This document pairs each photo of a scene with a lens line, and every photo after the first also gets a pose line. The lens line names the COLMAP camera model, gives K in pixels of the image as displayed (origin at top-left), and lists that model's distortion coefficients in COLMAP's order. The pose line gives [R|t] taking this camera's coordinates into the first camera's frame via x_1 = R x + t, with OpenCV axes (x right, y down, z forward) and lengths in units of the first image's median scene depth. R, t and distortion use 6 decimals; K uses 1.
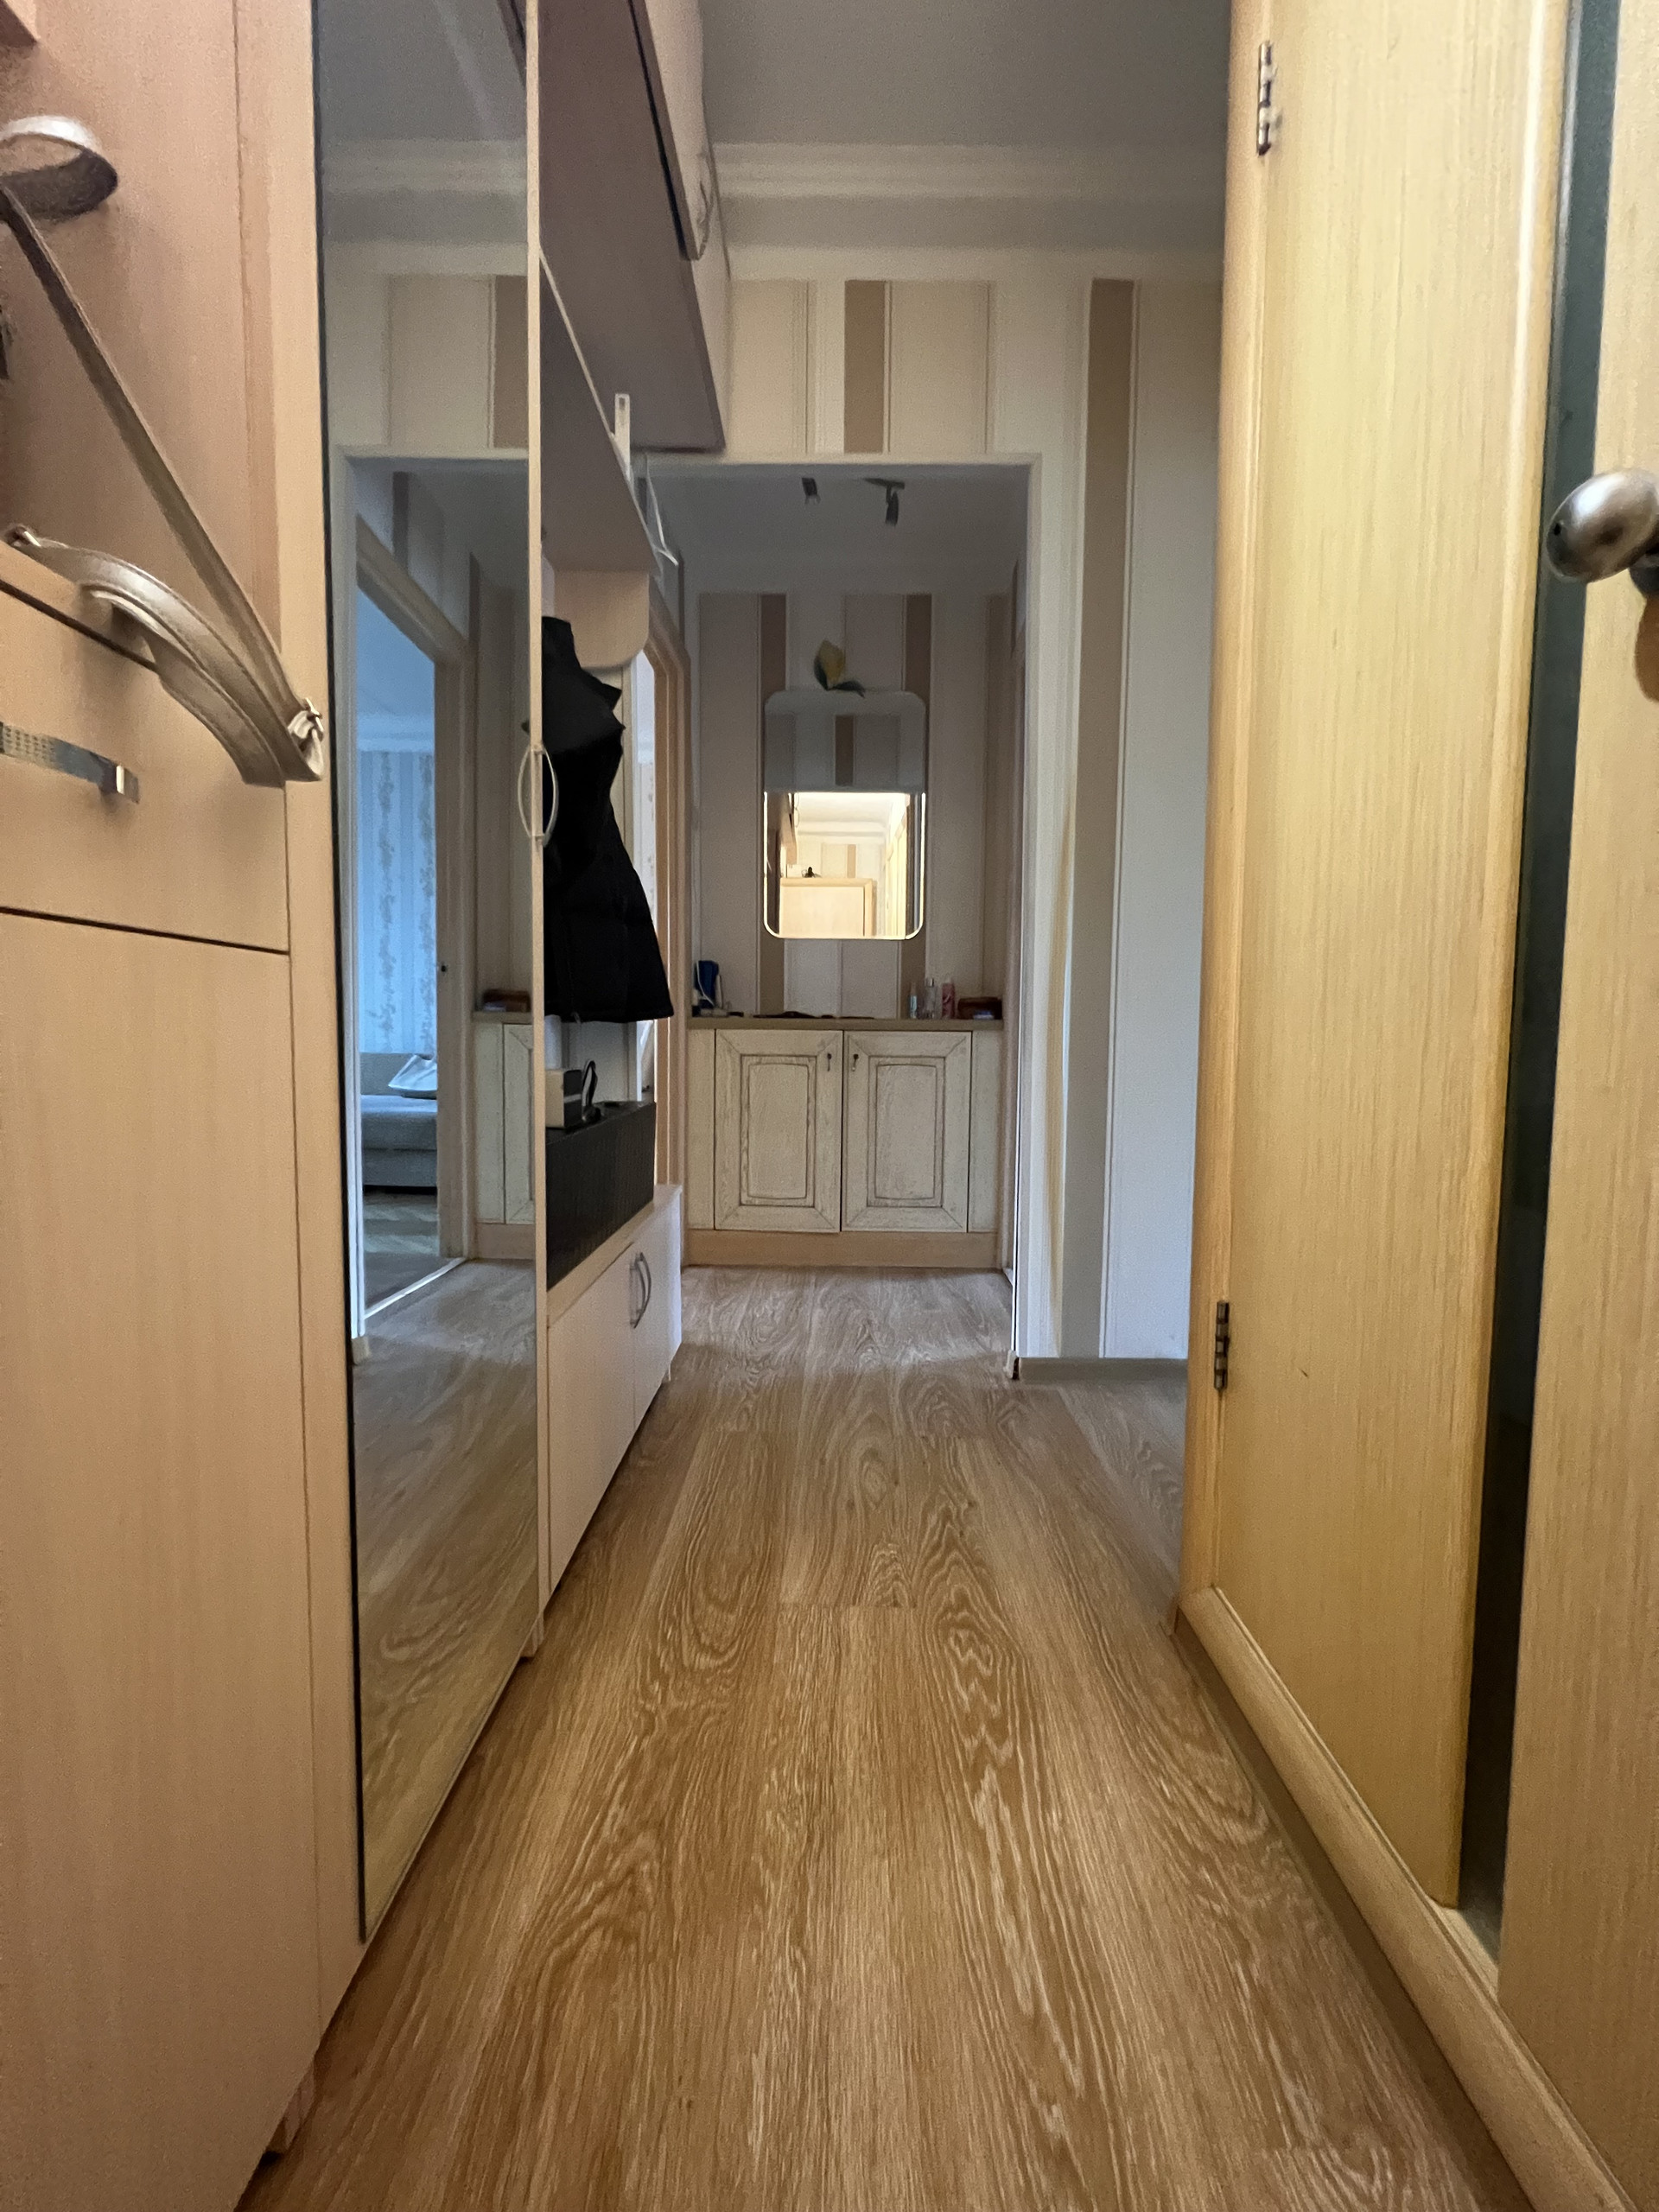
lens RADIAL K [[882.1, 0, 827.1], [0, 882.1, 1106.6], [0, 0, 1]] dist [-0.000569, 0.000018]
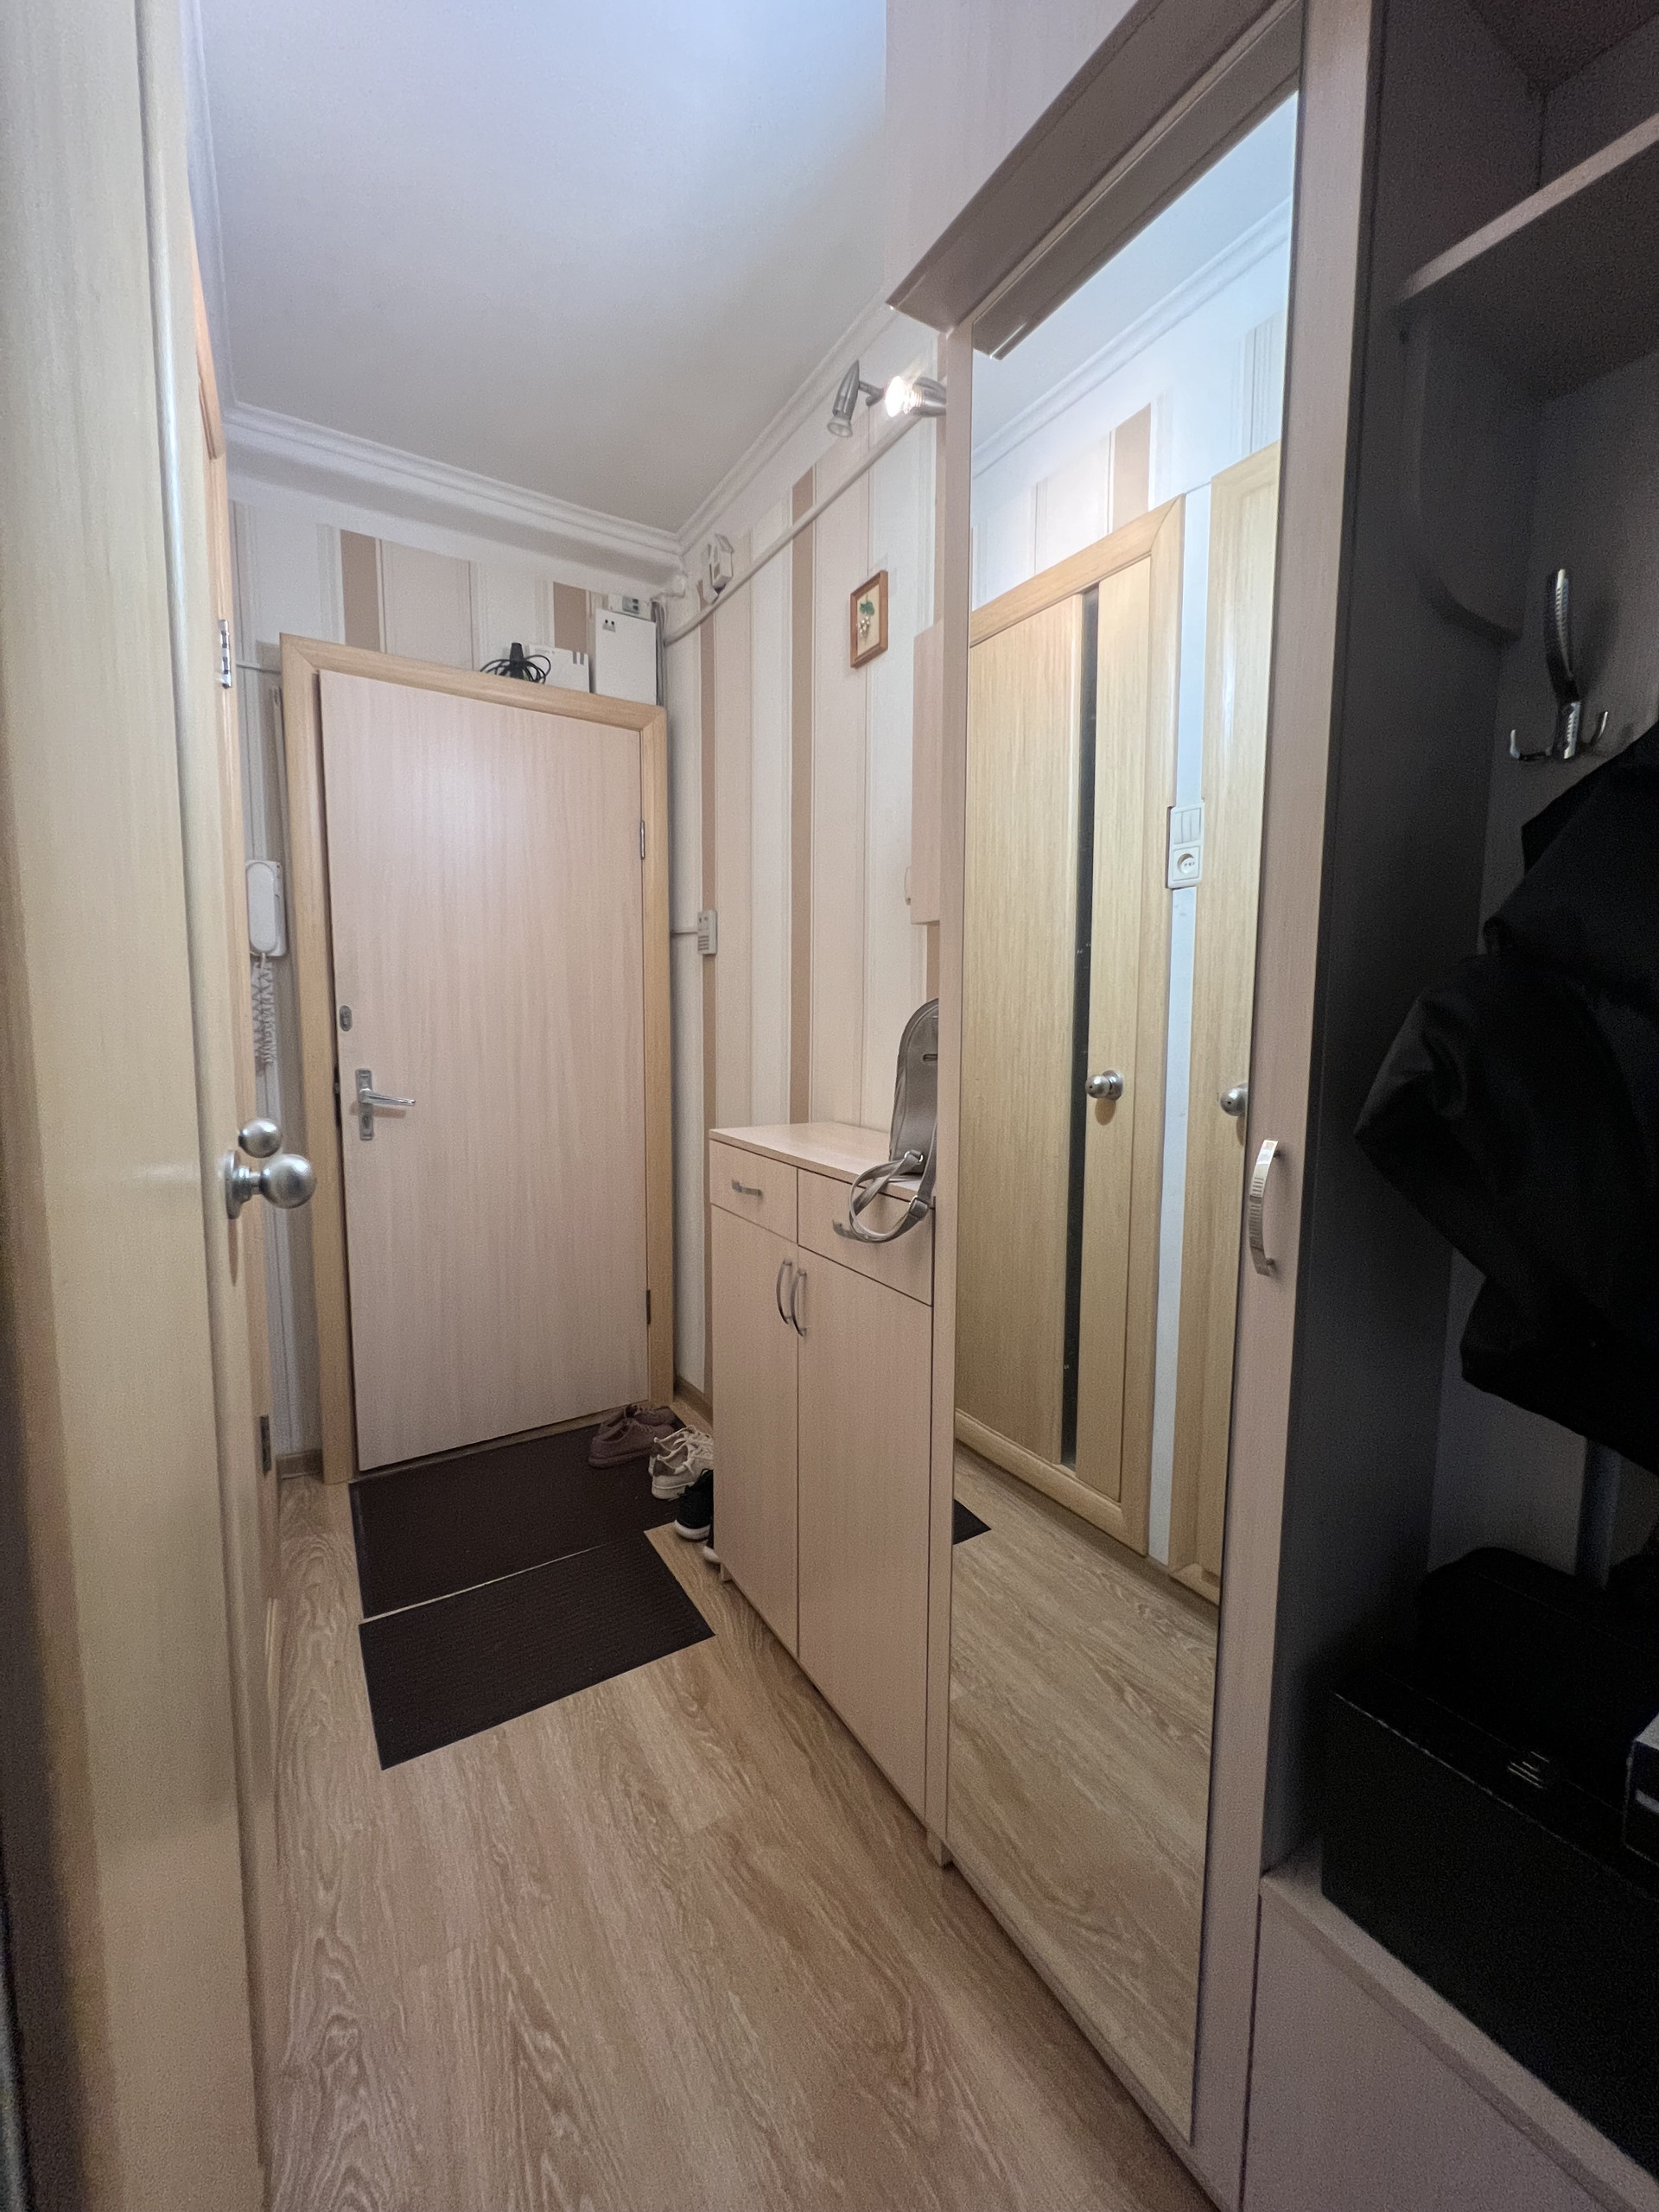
lens RADIAL K [[882.1, 0, 827.1], [0, 882.1, 1106.6], [0, 0, 1]] dist [-0.000569, 0.000018]
pose [[-0.850362, 0.034580, -0.525061, 0.445937], [-0.055977, 0.986231, 0.155610, -0.613724], [0.523213, 0.161716, -0.836717, 1.639871]]
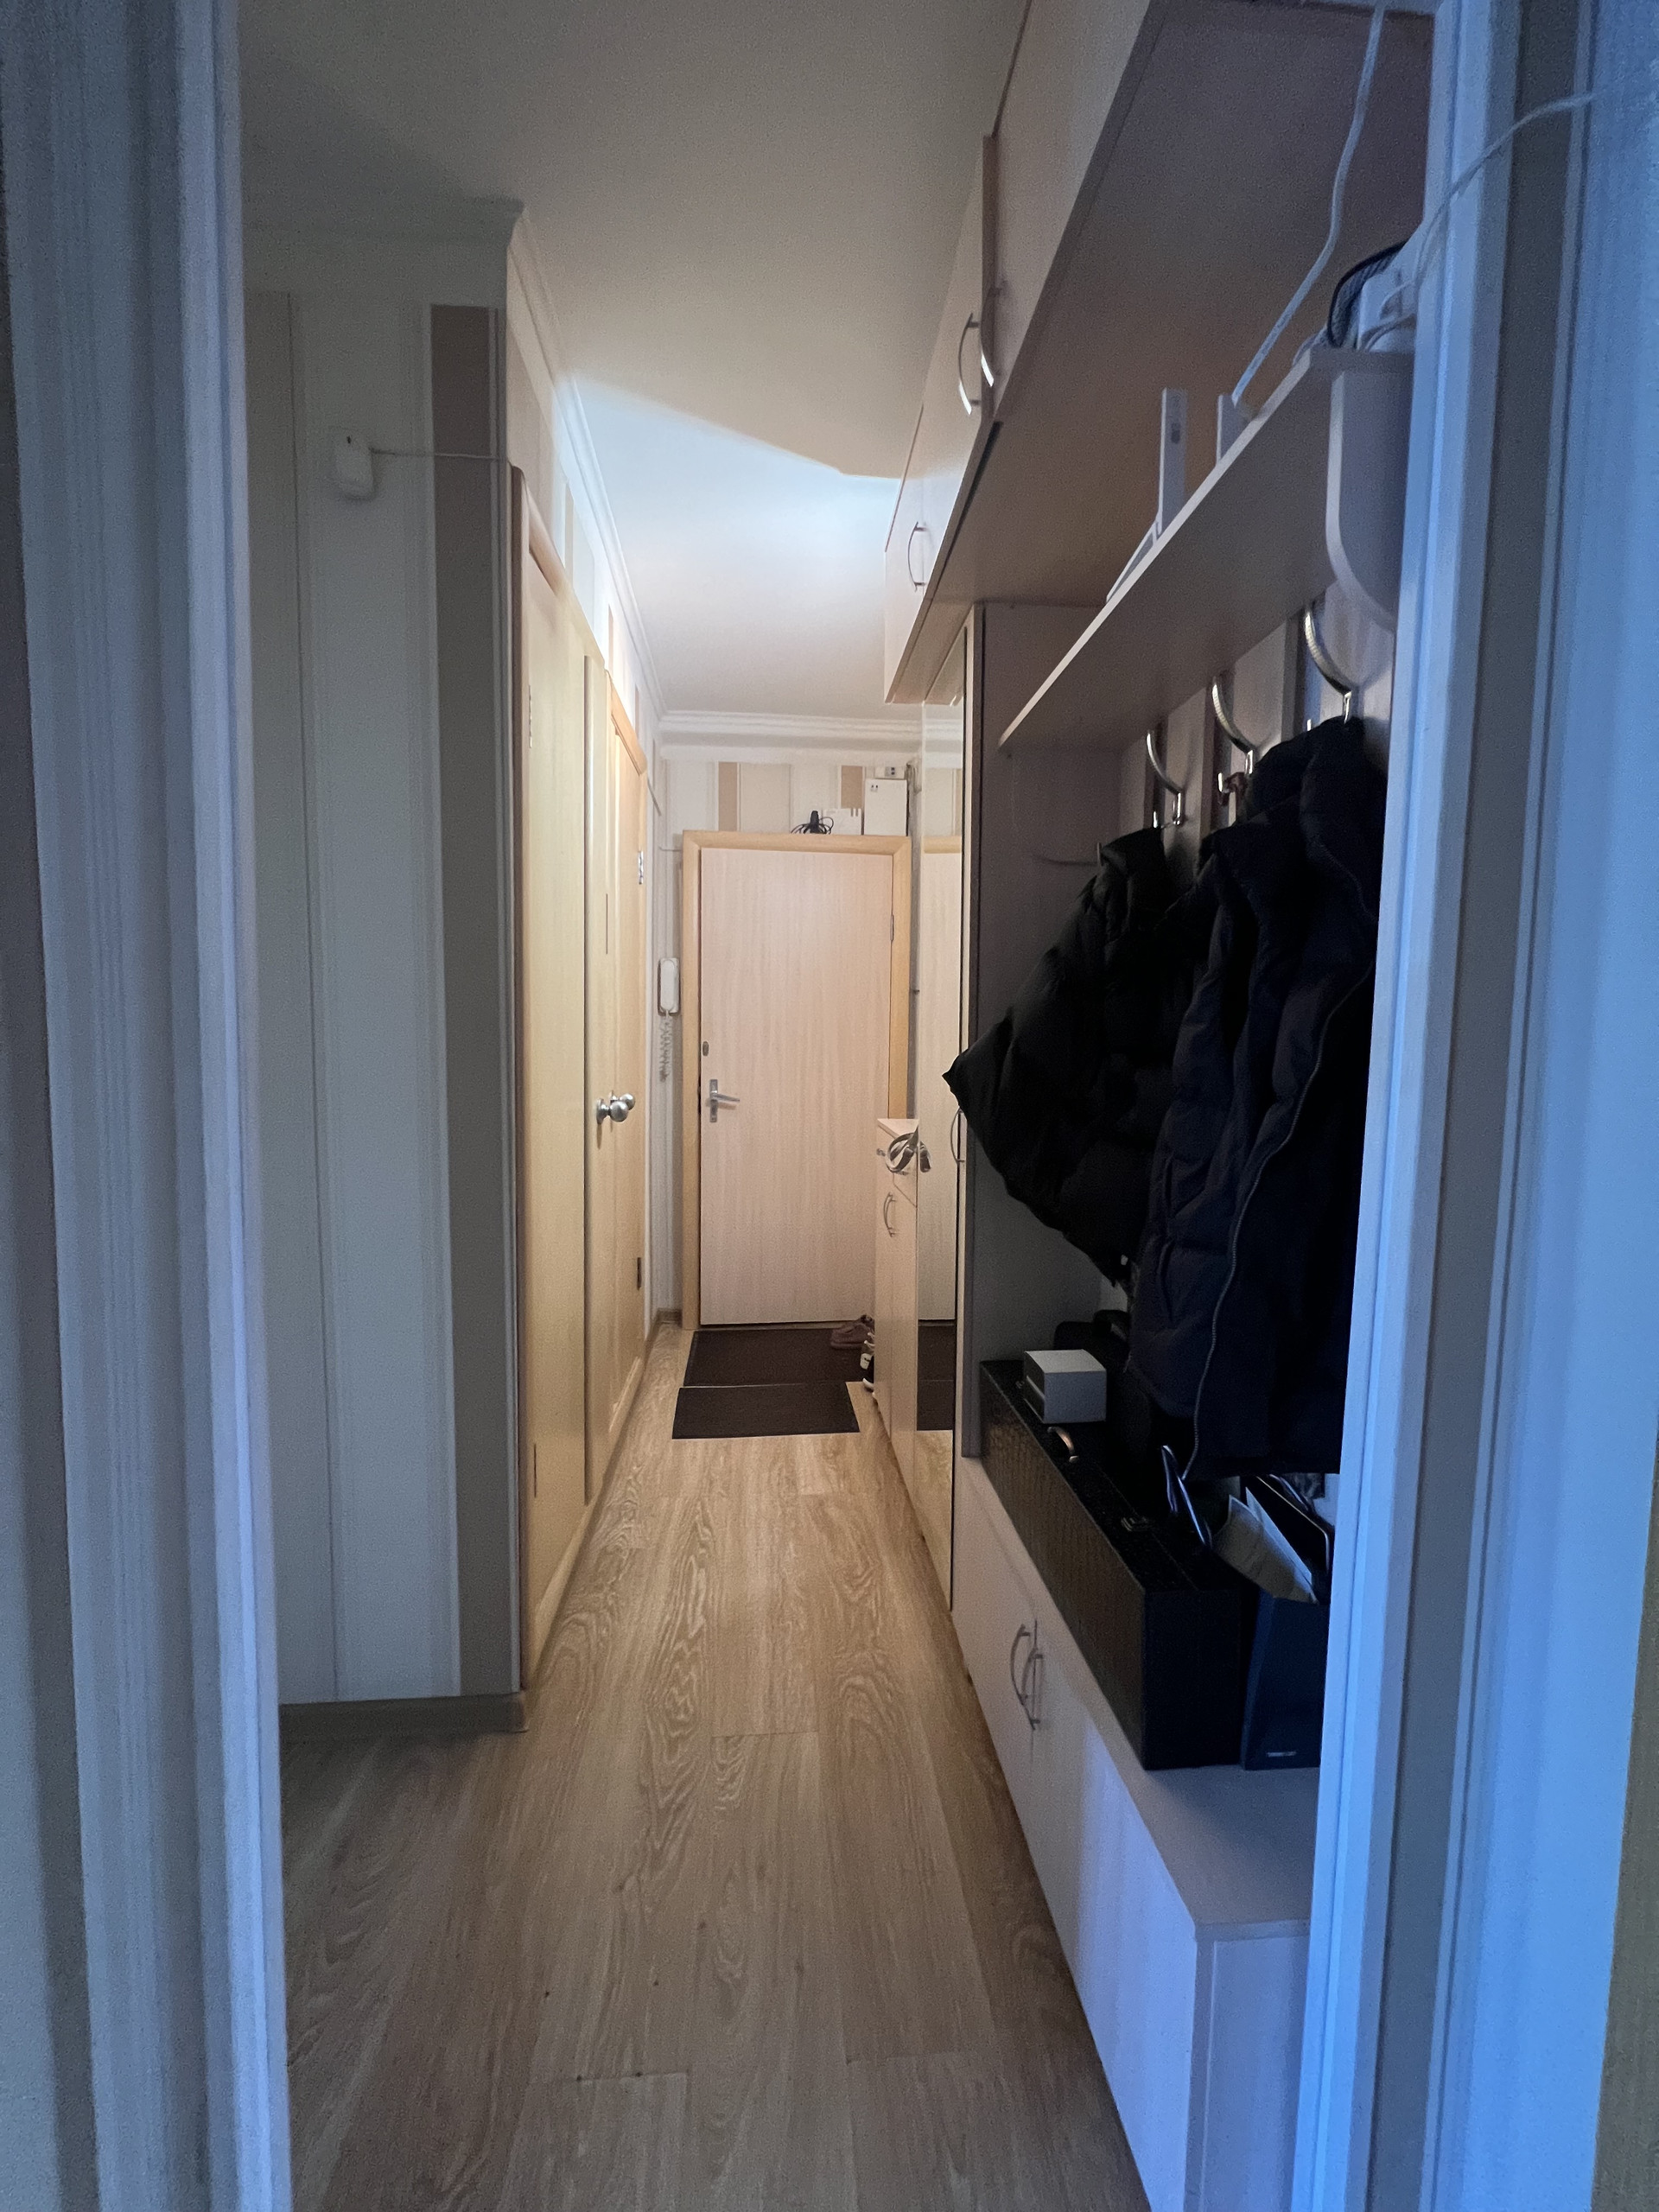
lens RADIAL K [[882.1, 0, 827.1], [0, 882.1, 1106.6], [0, 0, 1]] dist [-0.000569, 0.000018]
pose [[-0.995304, -0.020507, -0.094599, 0.103170], [-0.033988, 0.989113, 0.143181, -0.741623], [0.090633, 0.145724, -0.985165, 3.014484]]
